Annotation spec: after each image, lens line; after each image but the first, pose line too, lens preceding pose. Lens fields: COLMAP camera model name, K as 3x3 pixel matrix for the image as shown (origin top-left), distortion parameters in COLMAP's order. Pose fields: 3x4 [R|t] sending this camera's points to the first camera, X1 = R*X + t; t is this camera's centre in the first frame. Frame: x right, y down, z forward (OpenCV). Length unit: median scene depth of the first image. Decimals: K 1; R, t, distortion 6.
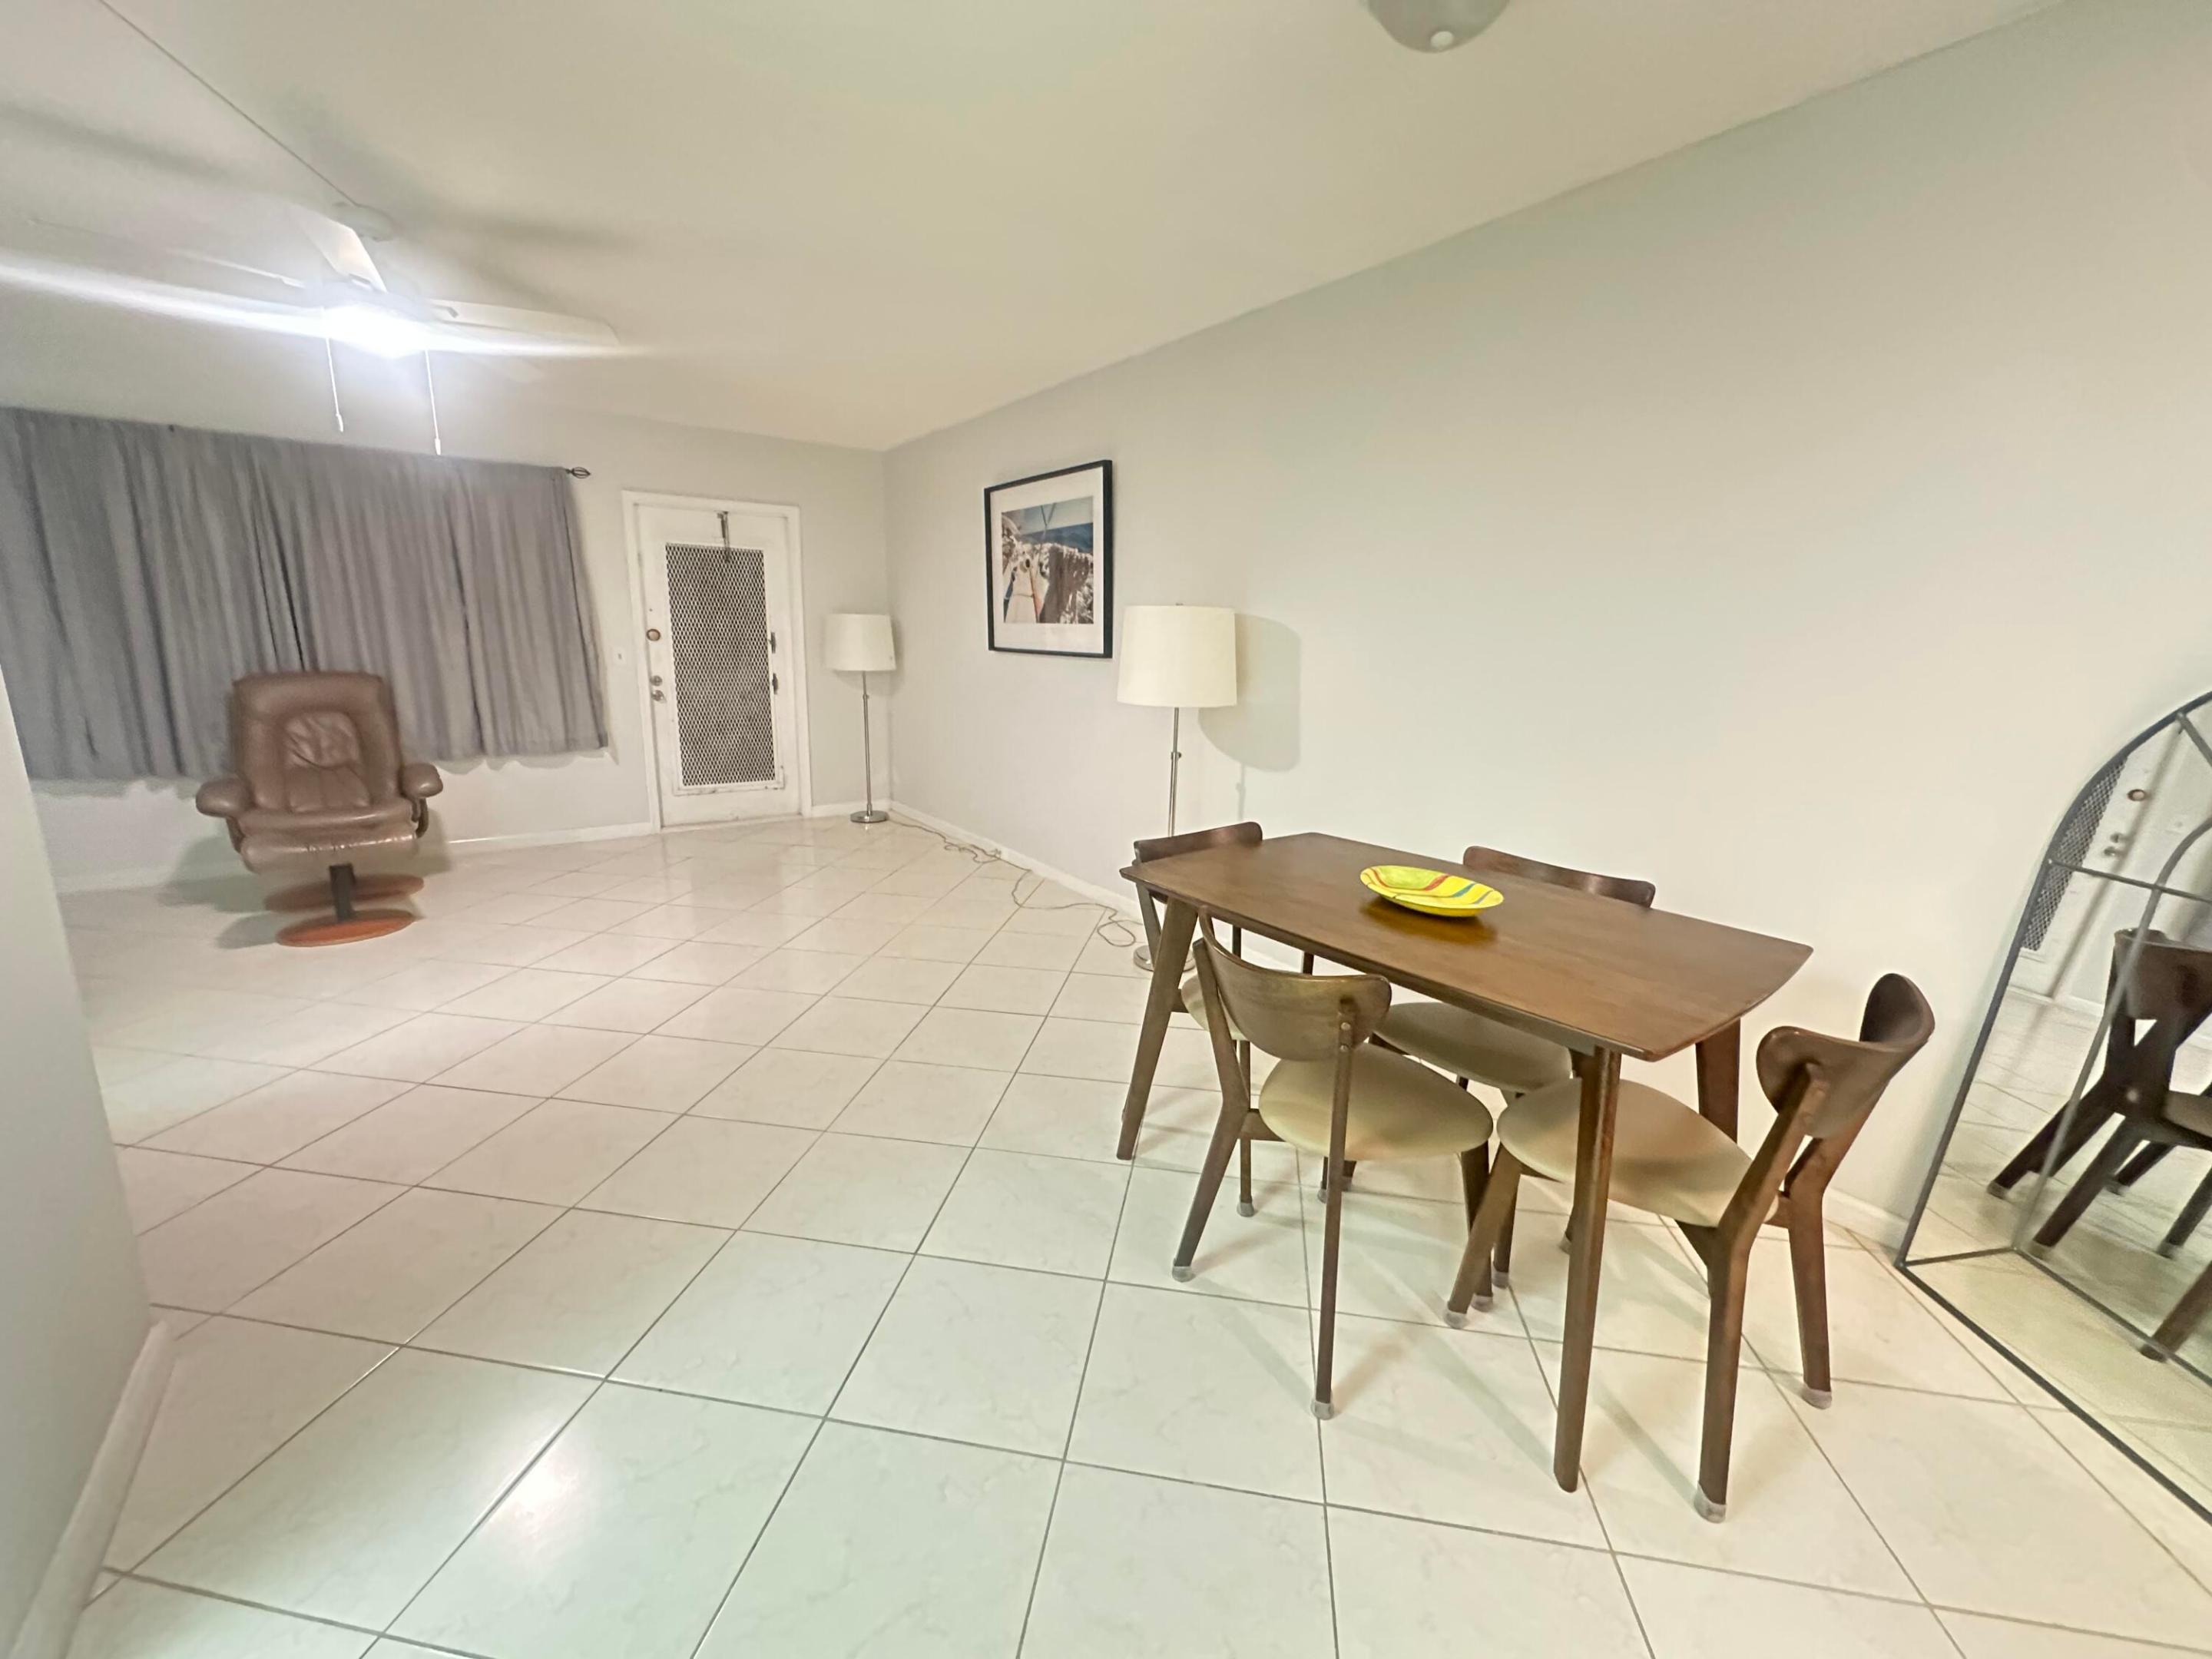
lens RADIAL K [[888.5, 0, 1106.7], [0, 888.5, 825.6], [0, 0, 1]] dist [0.000528, 0.000118]
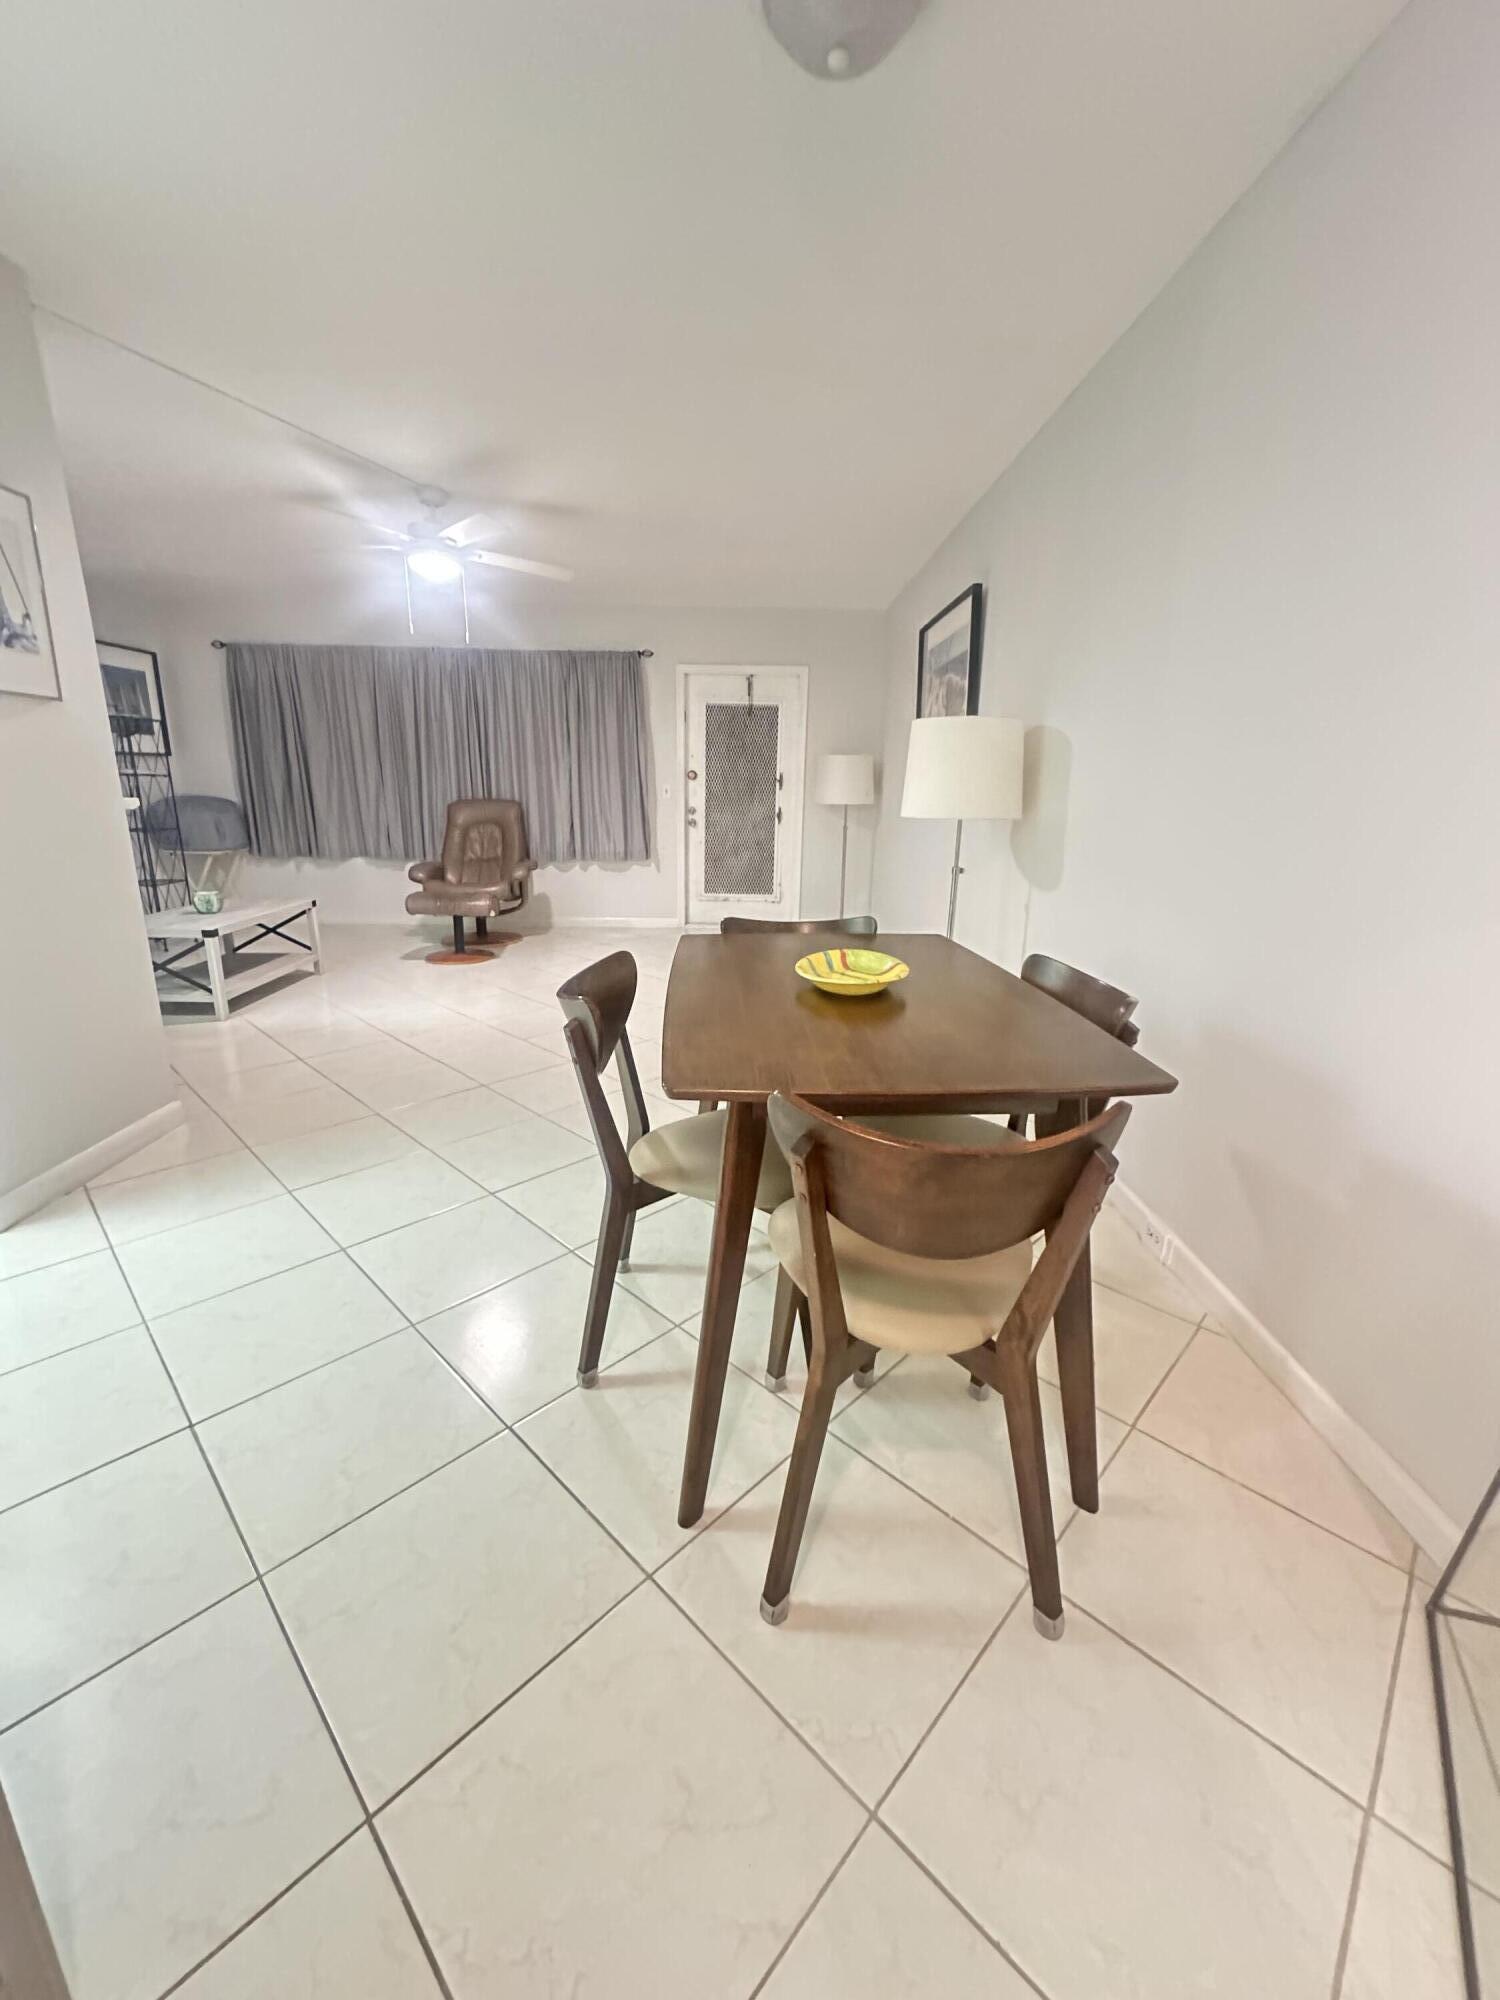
lens RADIAL K [[800.6, 0, 755.5], [0, 800.6, 1003.4], [0, 0, 1]] dist [-0.002568, 0.000378]
pose [[0.832250, 0.134742, -0.537777, 0.247418], [-0.113875, 0.990880, 0.072038, 0.022931], [0.542579, 0.001285, 0.840004, 0.059727]]
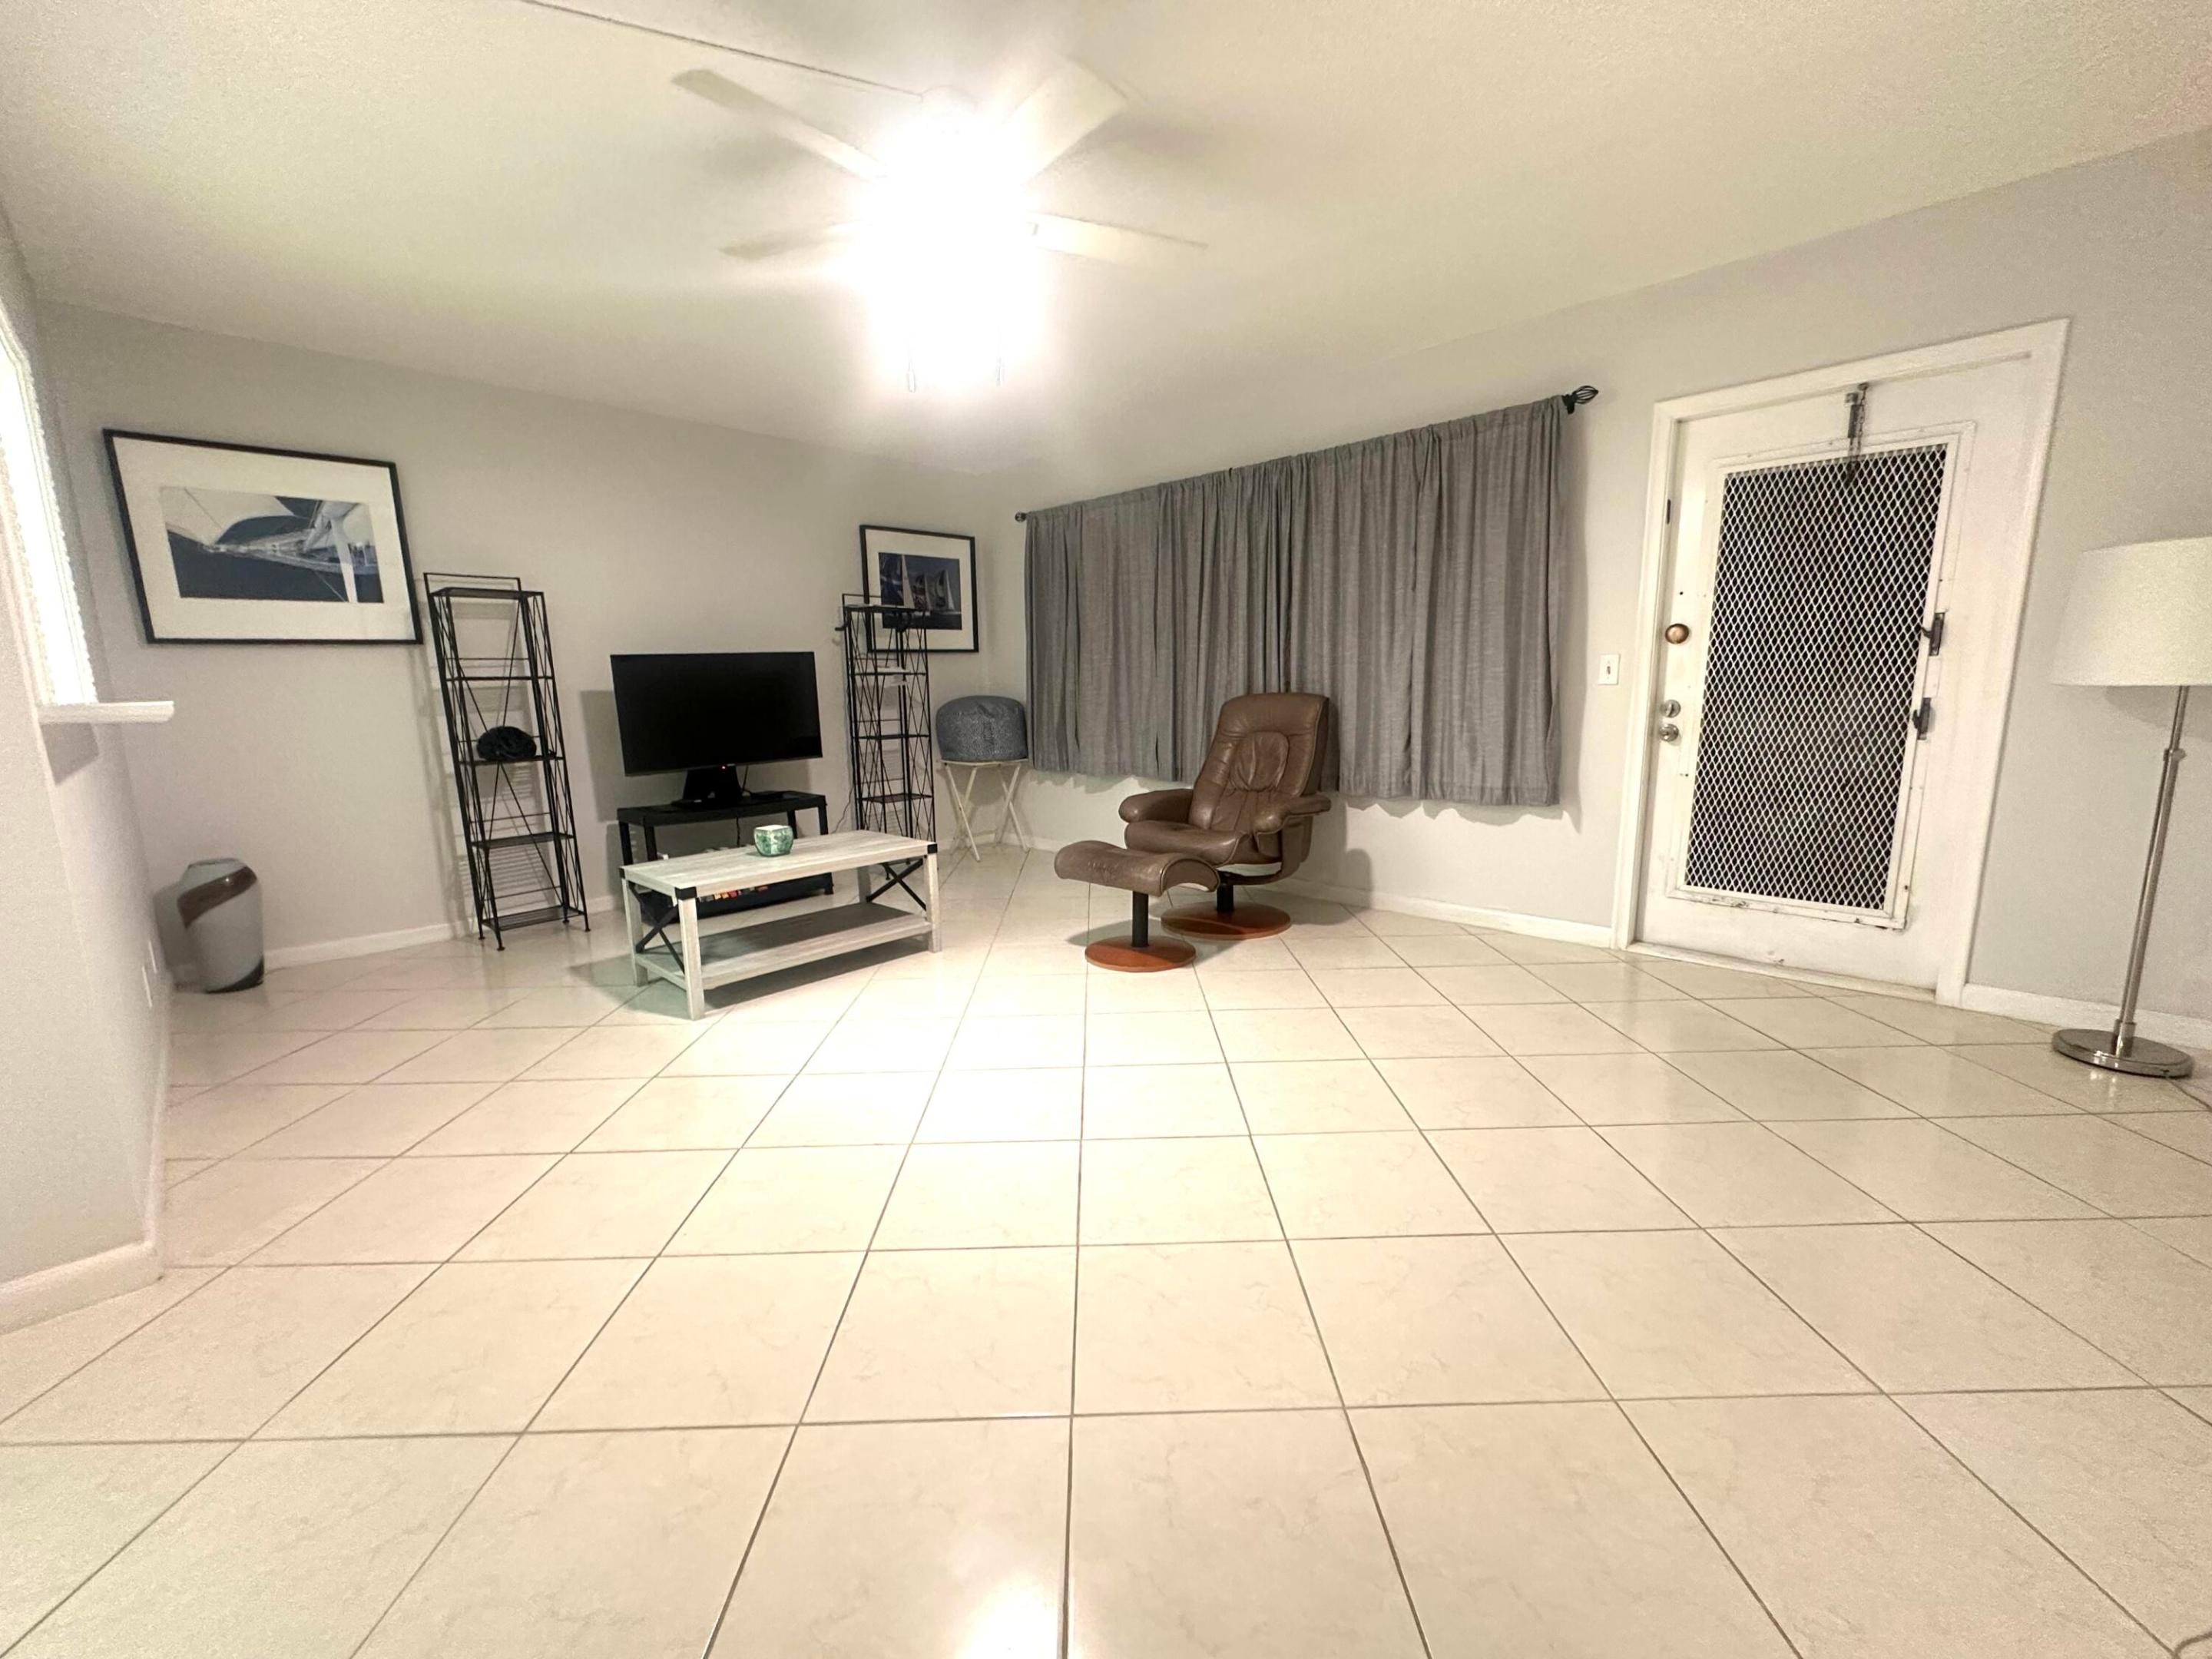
lens RADIAL K [[888.5, 0, 1106.7], [0, 888.5, 825.6], [0, 0, 1]] dist [0.000528, 0.000118]
pose [[0.183495, 0.129965, -0.974391, 0.028339], [-0.185510, 0.977990, 0.095510, -0.071618], [0.965358, 0.163233, 0.203566, 0.520292]]
